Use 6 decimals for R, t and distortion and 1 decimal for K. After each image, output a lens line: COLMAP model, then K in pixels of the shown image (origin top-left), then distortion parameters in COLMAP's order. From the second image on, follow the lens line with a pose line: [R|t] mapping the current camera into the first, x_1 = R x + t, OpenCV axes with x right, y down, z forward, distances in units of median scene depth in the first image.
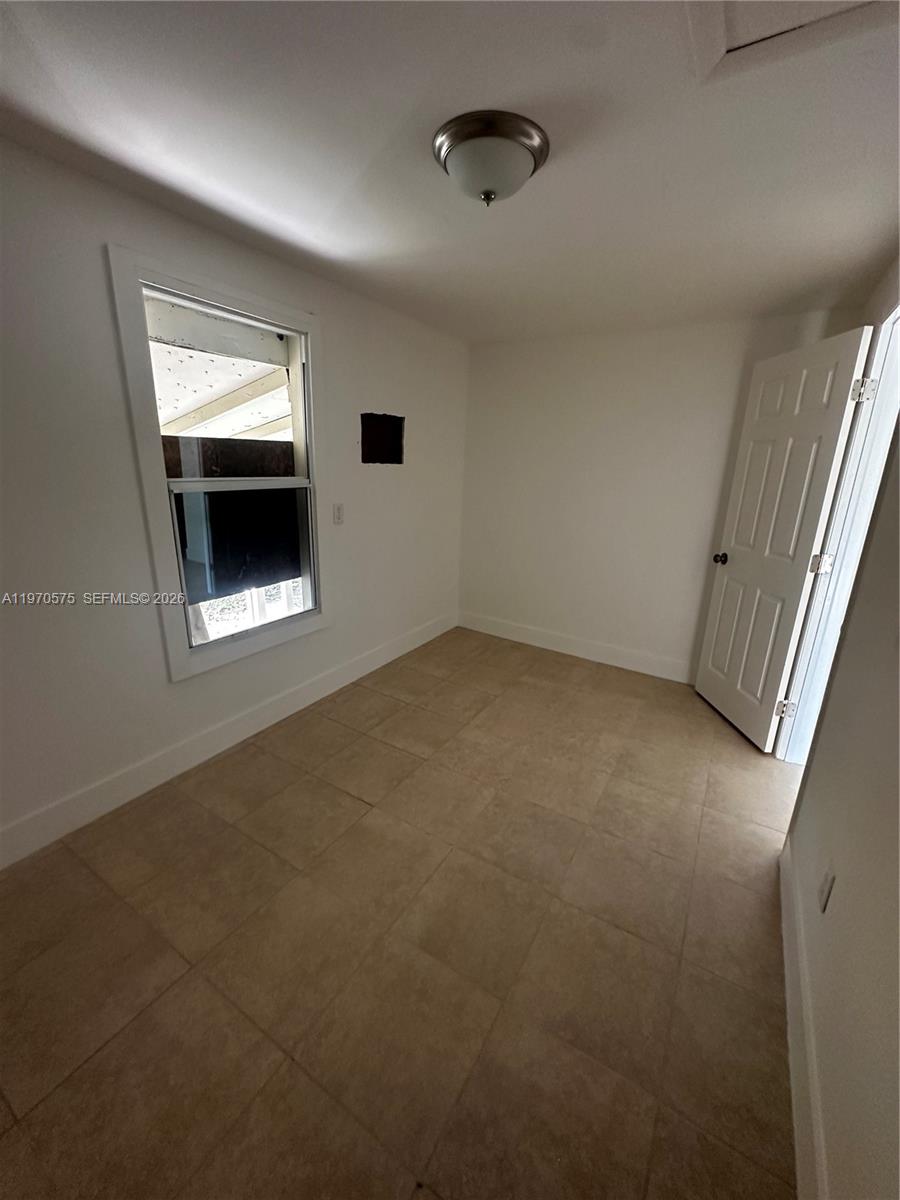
lens RADIAL K [[477.5, 0, 451.2], [0, 477.5, 601.2], [0, 0, 1]] dist [-0.001816, 0.000020]
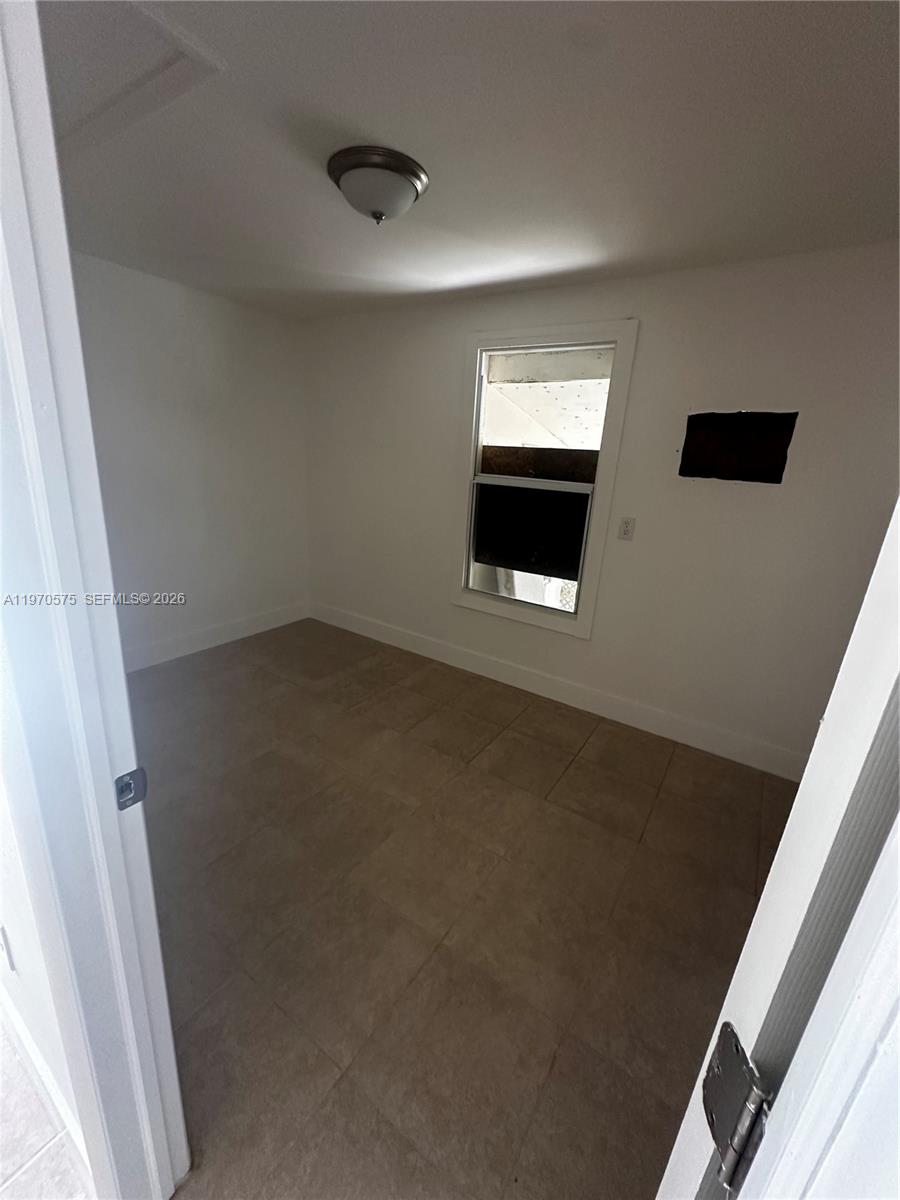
lens RADIAL K [[477.5, 0, 451.2], [0, 477.5, 601.2], [0, 0, 1]] dist [-0.001816, 0.000020]
pose [[-0.039427, 0.259231, -0.965010, 0.758170], [-0.347978, 0.901745, 0.256453, -0.193328], [0.936673, 0.345913, 0.054653, 0.755761]]
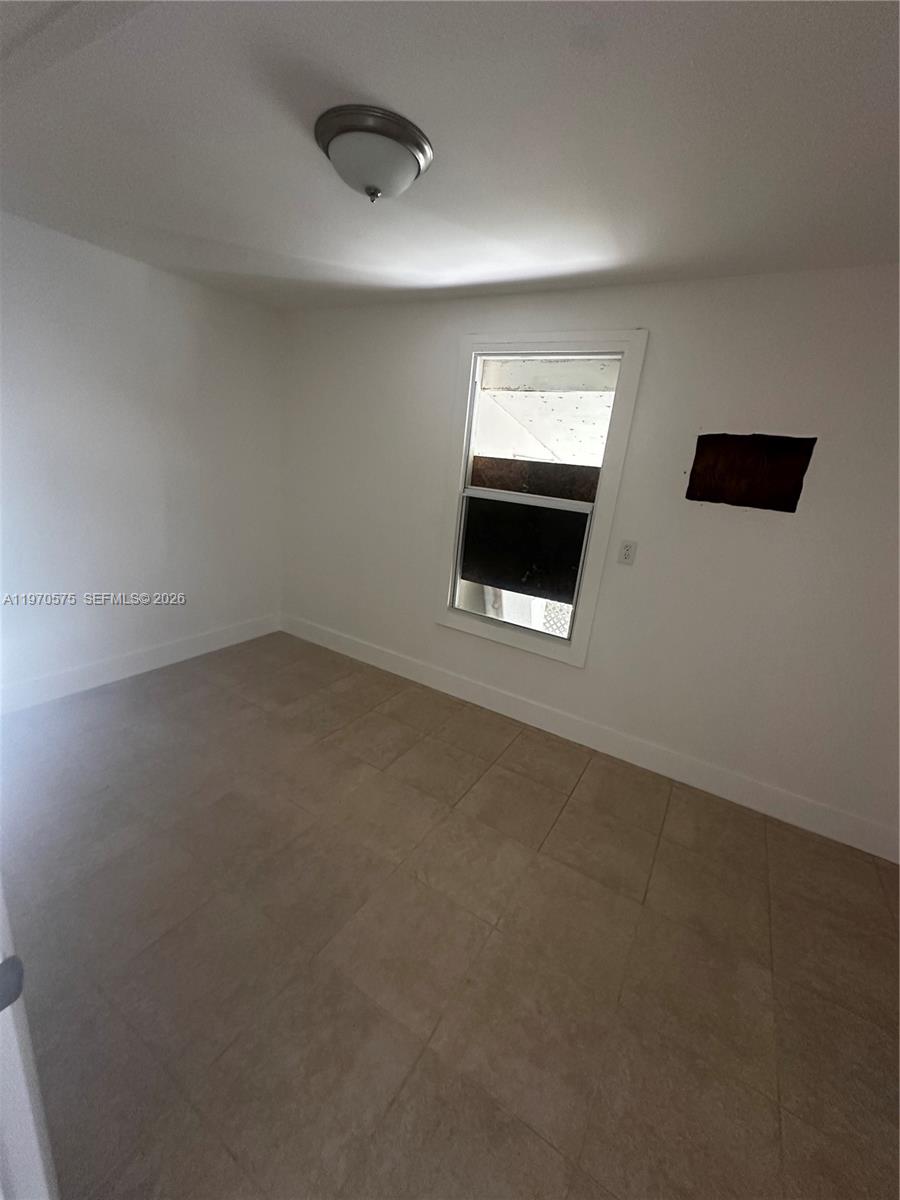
lens RADIAL K [[477.5, 0, 451.2], [0, 477.5, 601.2], [0, 0, 1]] dist [-0.001816, 0.000020]
pose [[0.005784, 0.254514, -0.967052, 0.666288], [-0.382723, 0.893999, 0.232999, -0.202251], [0.923845, 0.368765, 0.102579, 0.722403]]
